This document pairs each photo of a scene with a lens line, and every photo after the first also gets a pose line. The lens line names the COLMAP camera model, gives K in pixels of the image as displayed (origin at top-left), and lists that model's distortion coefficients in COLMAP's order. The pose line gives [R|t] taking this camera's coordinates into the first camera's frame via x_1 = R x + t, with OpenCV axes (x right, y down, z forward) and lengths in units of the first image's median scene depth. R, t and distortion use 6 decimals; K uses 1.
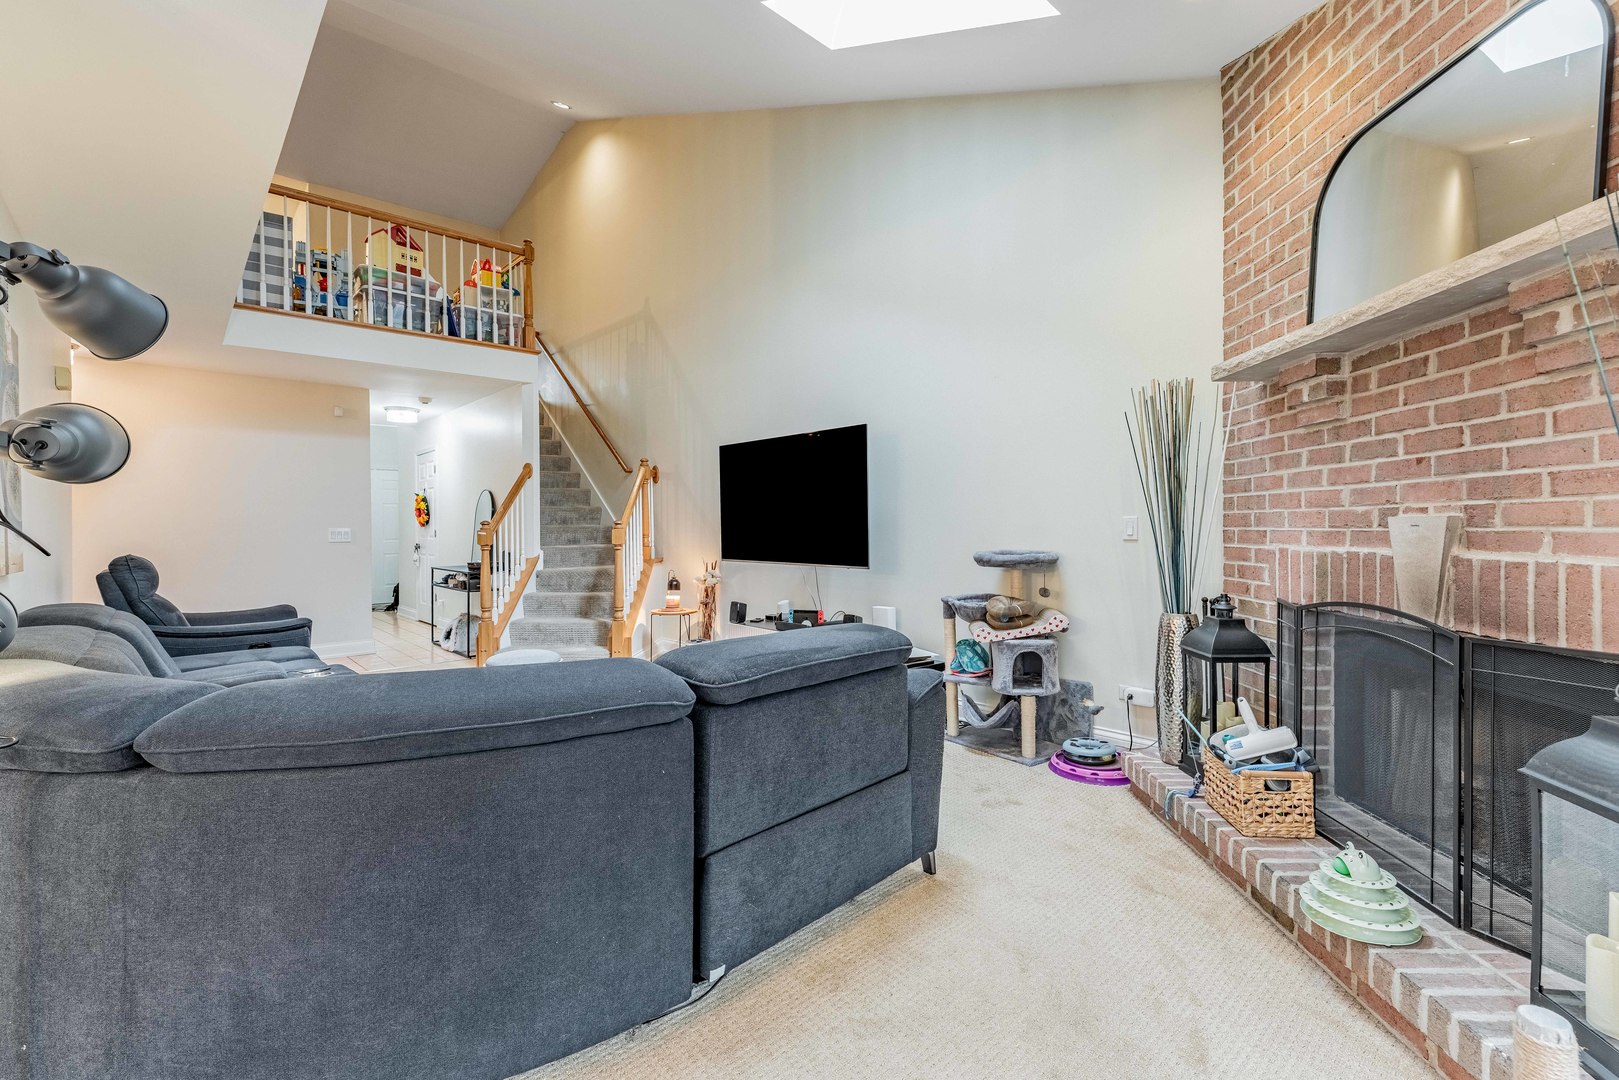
lens RADIAL K [[685.3, 0, 808.4], [0, 685.3, 520.4], [0, 0, 1]] dist [0.000084, 0.000003]
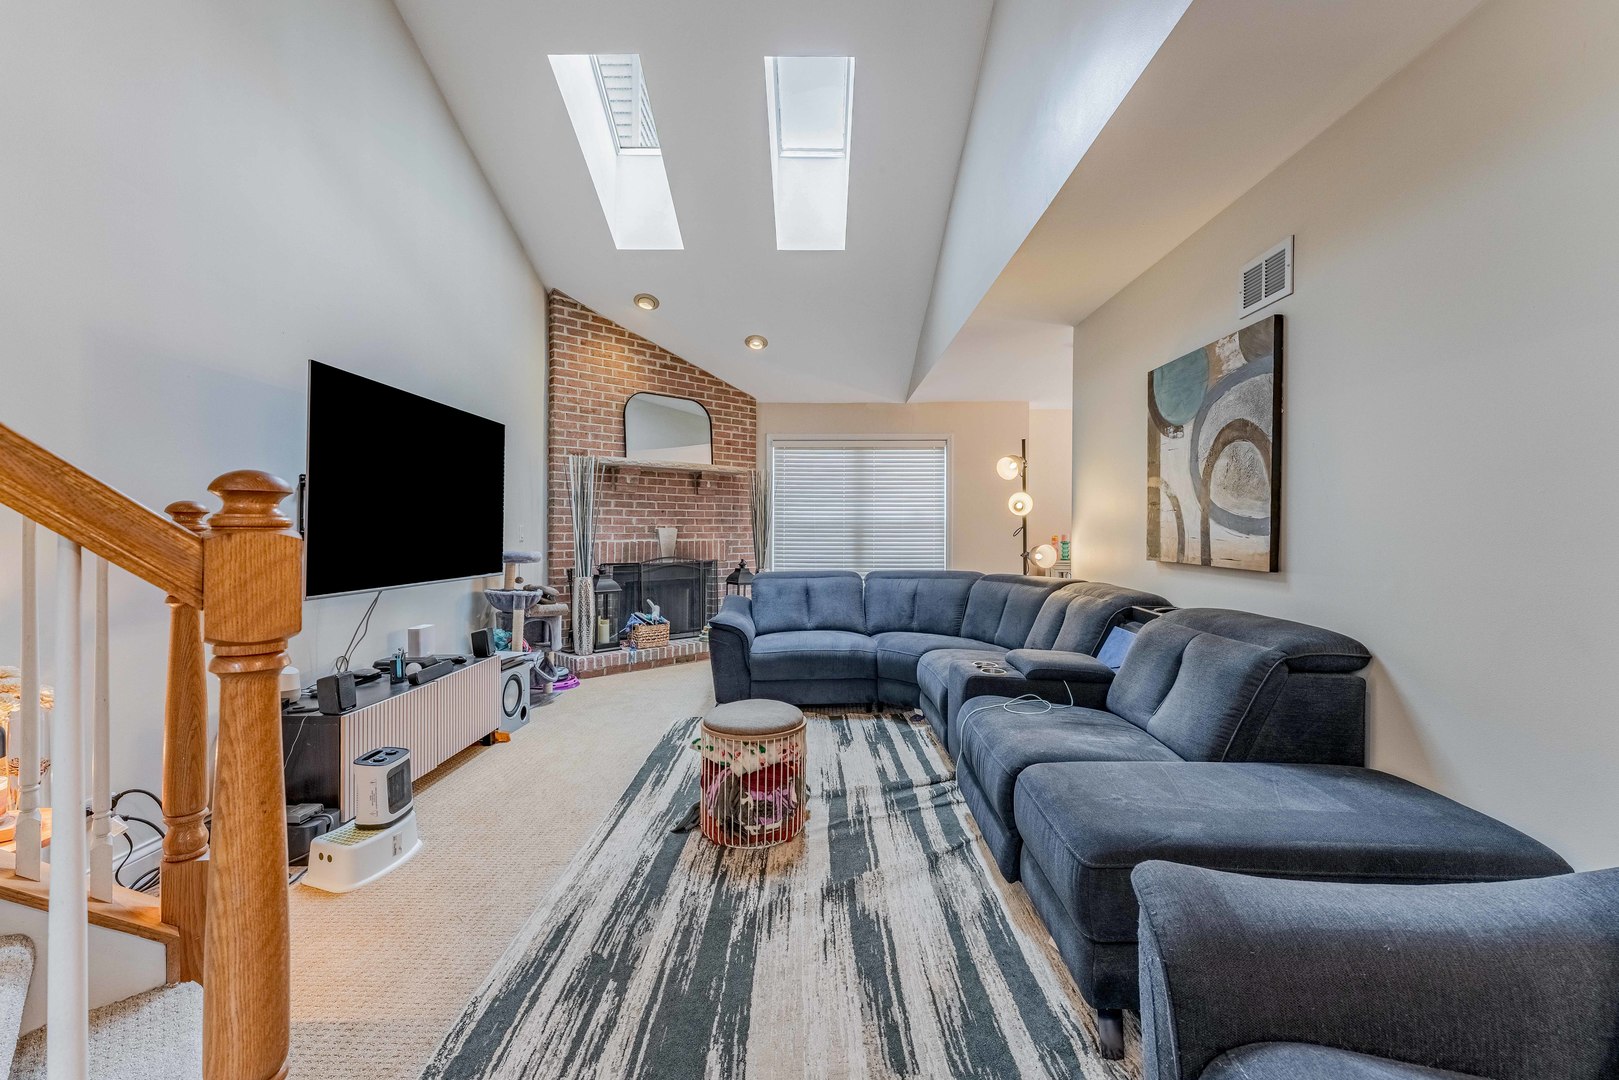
lens RADIAL K [[653.7, 0, 809.5], [0, 653.7, 540.0], [0, 0, 1]] dist [-0.000010, -0.000006]
pose [[-0.716242, -0.002728, 0.697846, -1.452729], [-0.000579, 0.999994, 0.003314, 0.030356], [-0.697851, 0.001970, -0.716240, 2.274345]]
